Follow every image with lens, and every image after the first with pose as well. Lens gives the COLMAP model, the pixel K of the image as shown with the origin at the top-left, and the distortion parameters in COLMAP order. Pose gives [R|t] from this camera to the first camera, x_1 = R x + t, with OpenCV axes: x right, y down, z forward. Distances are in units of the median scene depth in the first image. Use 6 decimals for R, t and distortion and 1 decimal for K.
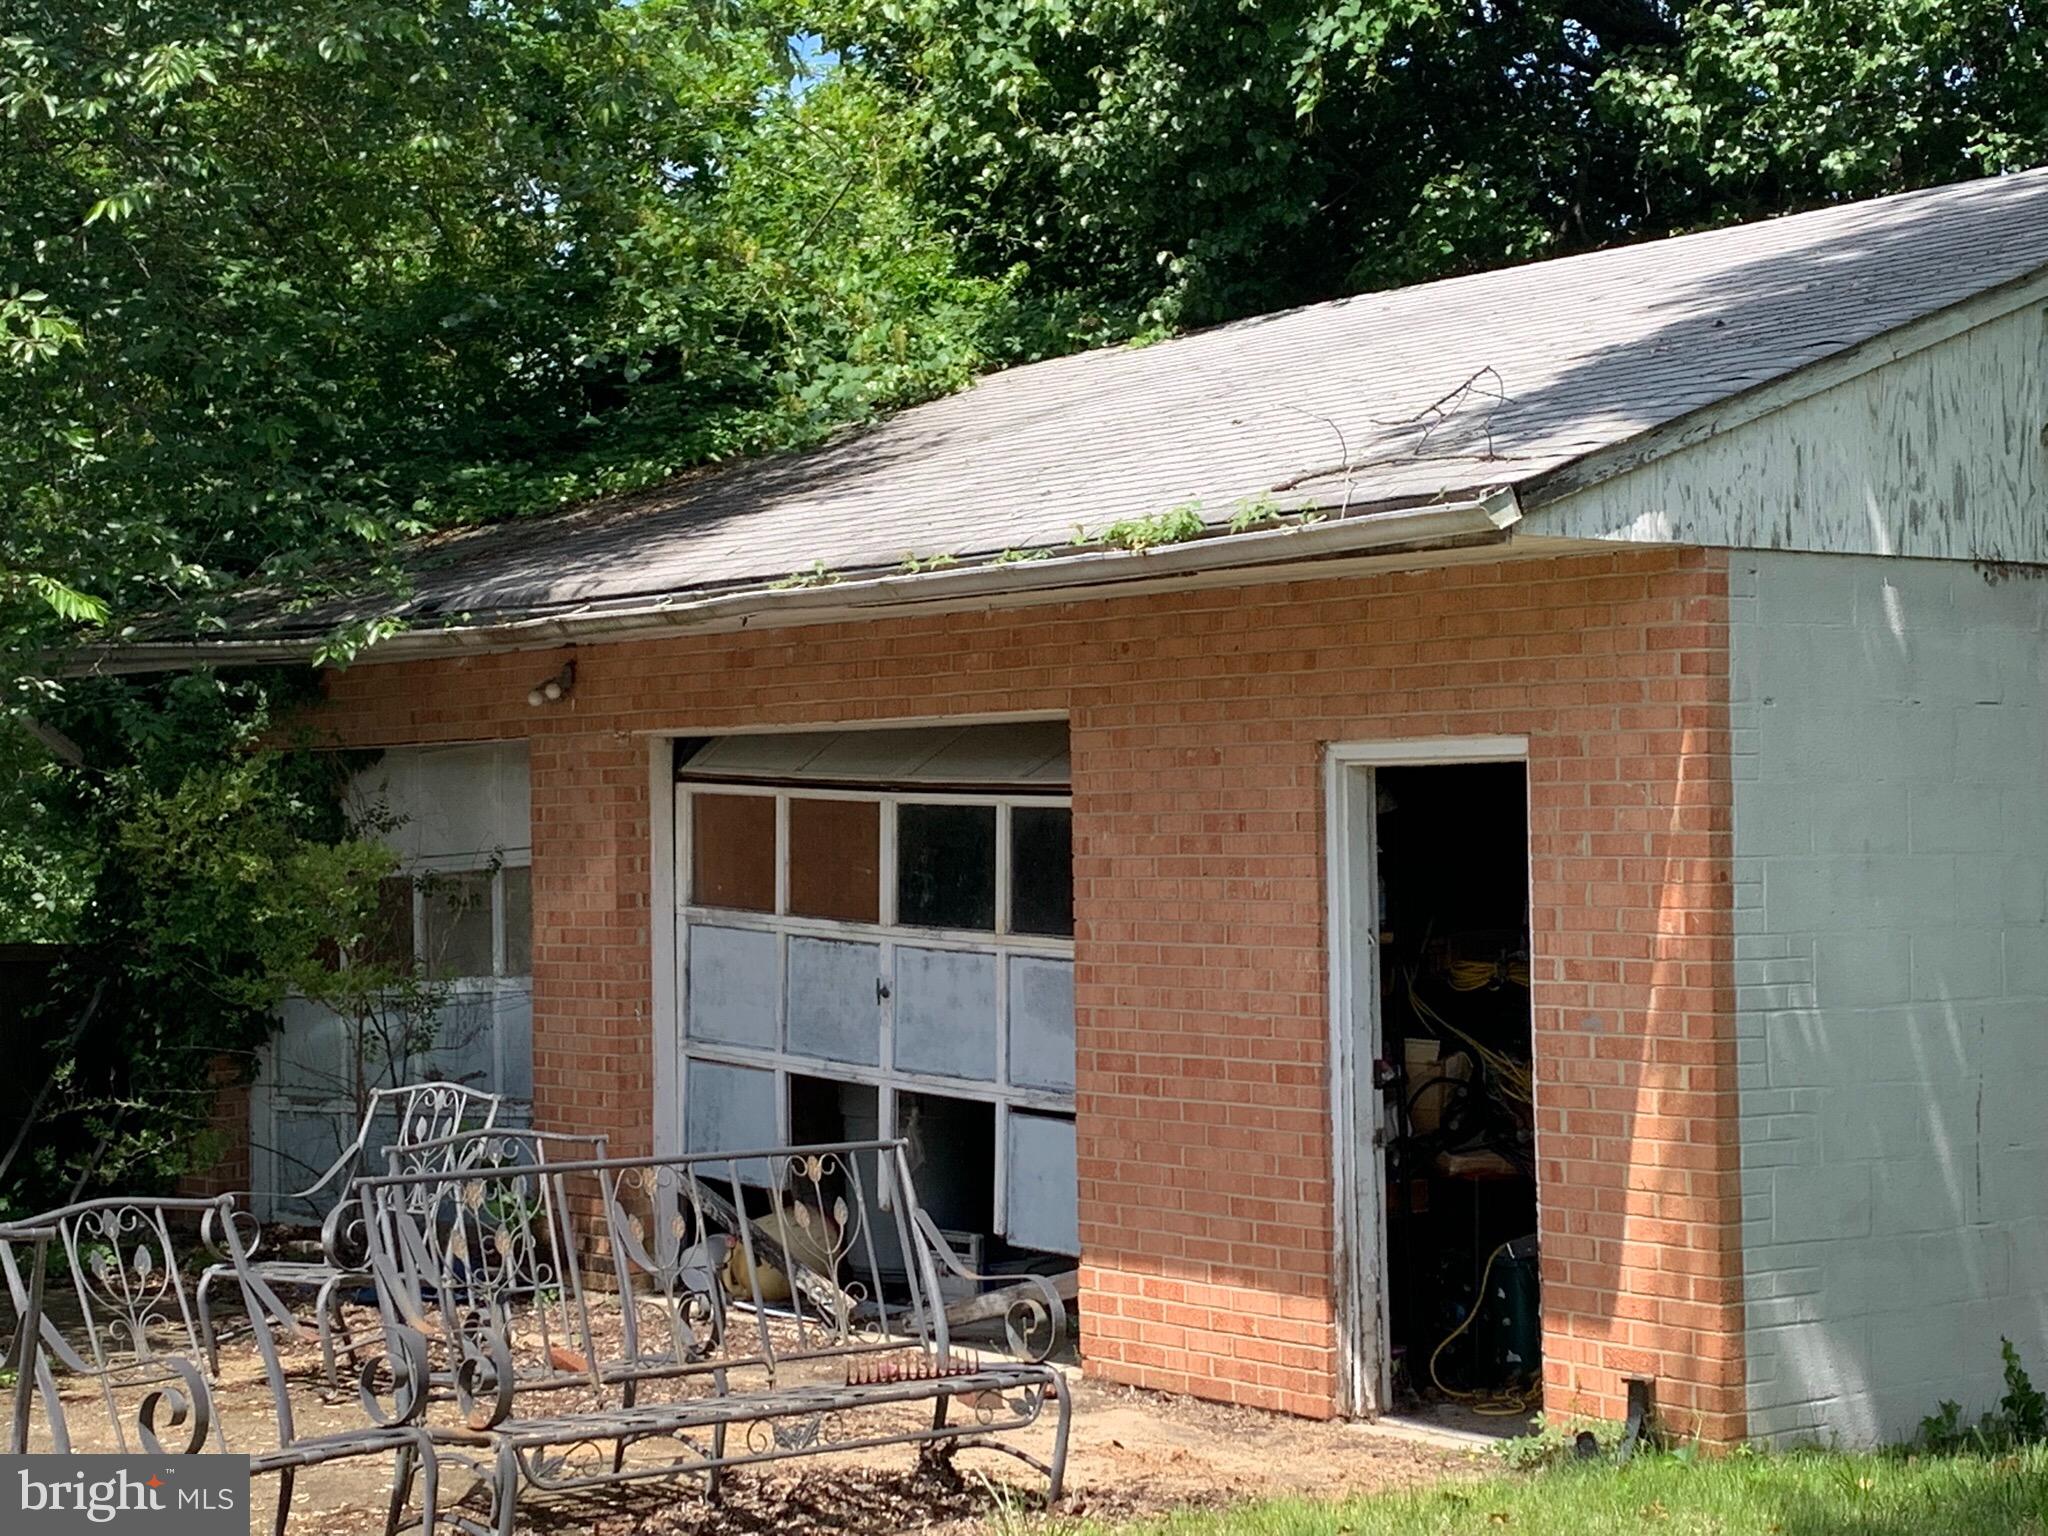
lens RADIAL K [[3549.6, 0, 1023.3], [0, 3549.6, 770.9], [0, 0, 1]] dist [-0.048543, 0.000000]
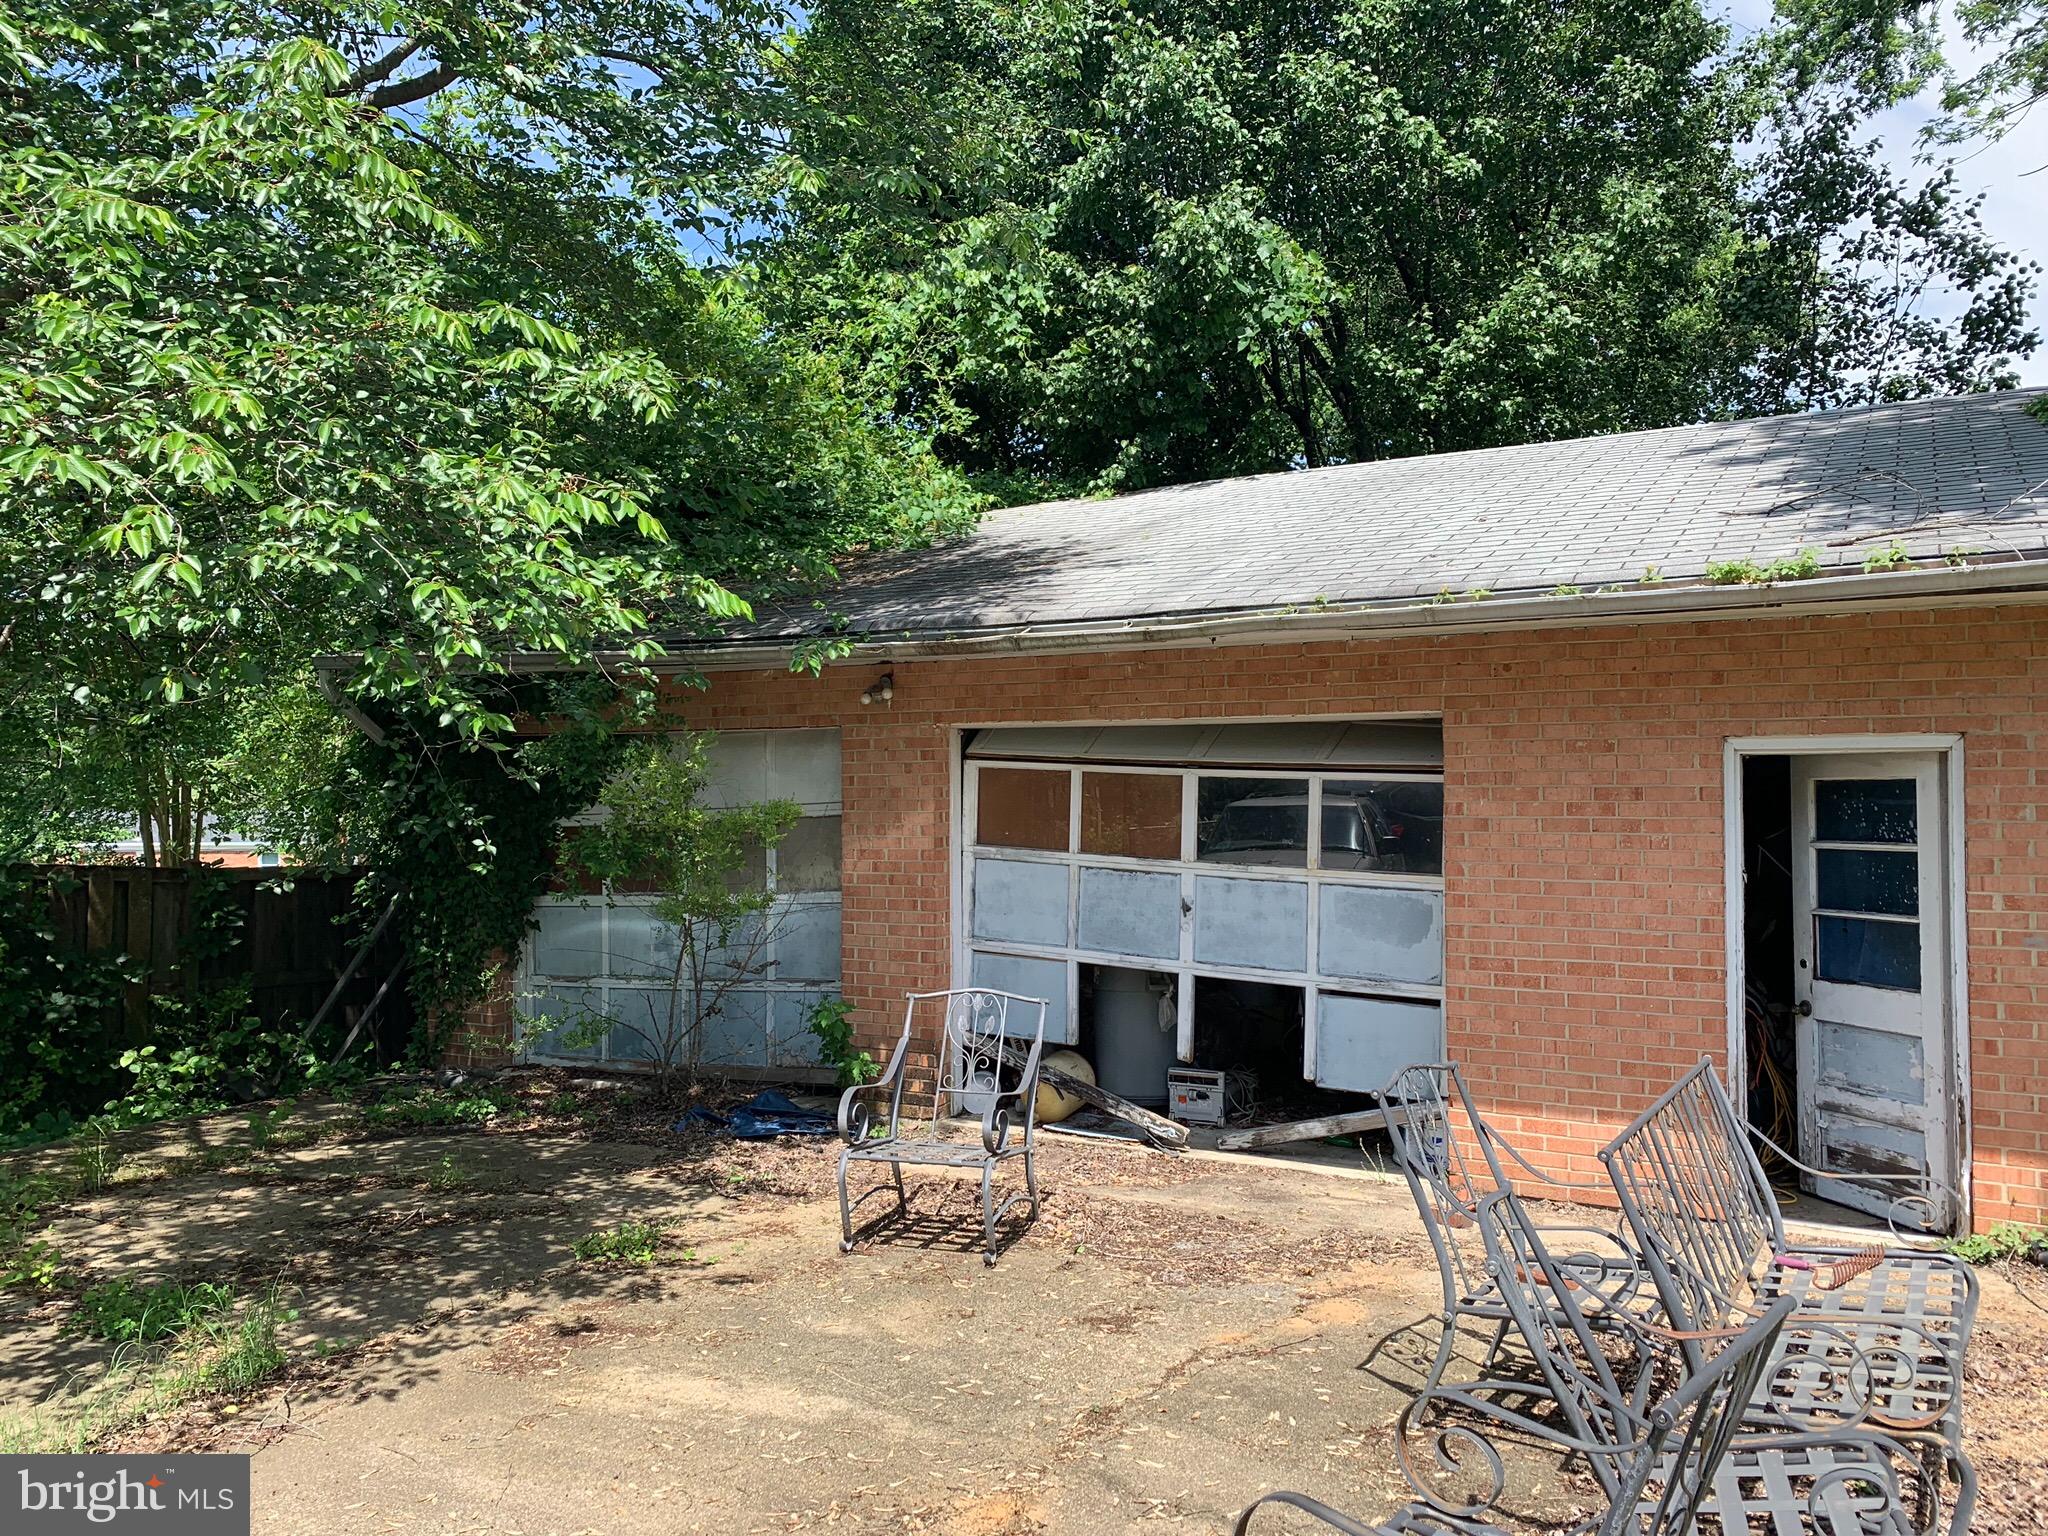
lens RADIAL K [[1533.5, 0, 1025.0], [0, 1533.5, 749.1], [0, 0, 1]] dist [-0.040109, -0.009132]
pose [[0.937431, 0.015866, 0.347811, -0.329992], [-0.013135, 0.999862, -0.010209, 0.005627], [-0.347924, 0.005001, 0.937509, 0.462779]]
